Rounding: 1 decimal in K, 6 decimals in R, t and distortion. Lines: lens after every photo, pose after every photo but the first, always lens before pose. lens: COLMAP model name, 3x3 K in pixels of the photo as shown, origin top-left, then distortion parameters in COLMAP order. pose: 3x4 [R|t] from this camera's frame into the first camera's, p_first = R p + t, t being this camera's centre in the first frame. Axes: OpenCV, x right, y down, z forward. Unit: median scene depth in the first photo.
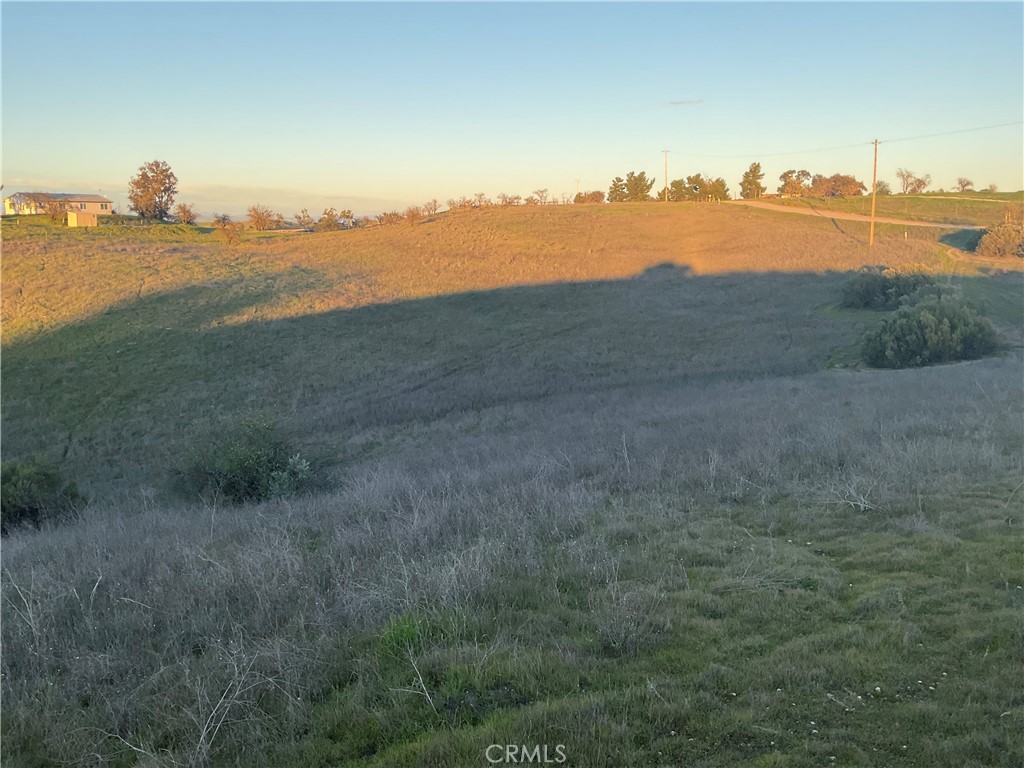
lens RADIAL K [[855.8, 0, 507.6], [0, 855.8, 374.1], [0, 0, 1]] dist [0.065602, -0.141135]
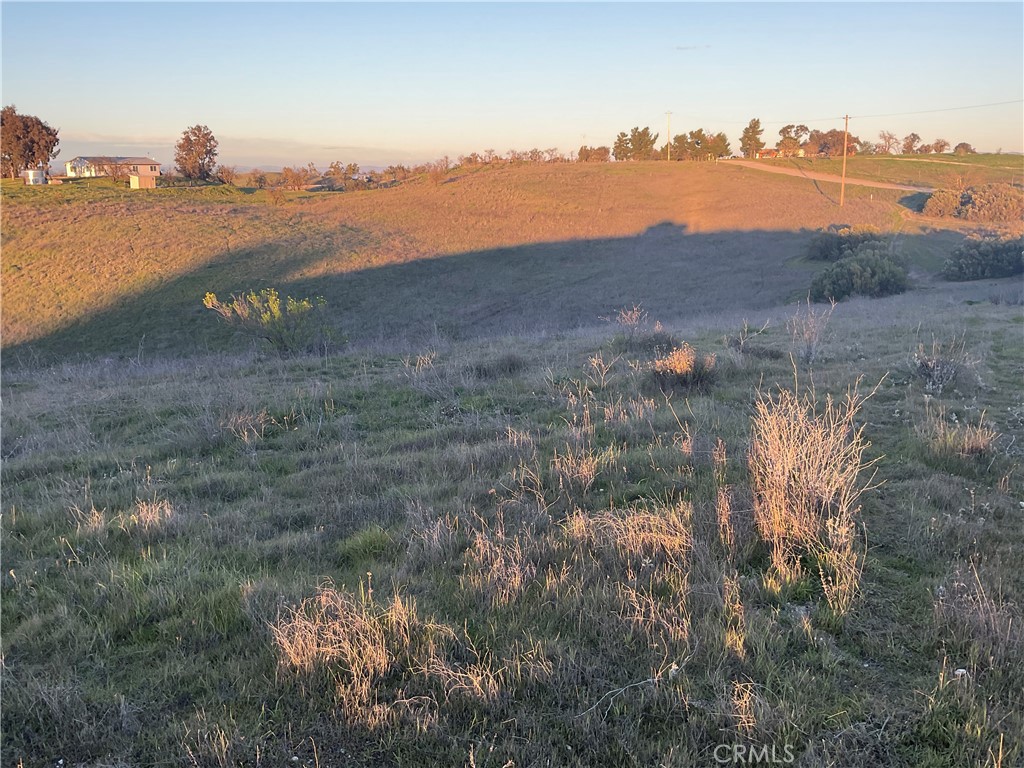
lens RADIAL K [[855.8, 0, 510.5], [0, 855.8, 390.6], [0, 0, 1]] dist [0.065602, -0.141135]
pose [[0.999990, -0.004120, 0.001523, -0.025725], [0.003998, 0.997324, 0.072994, 0.011089], [-0.001820, -0.072987, 0.997331, -0.151152]]
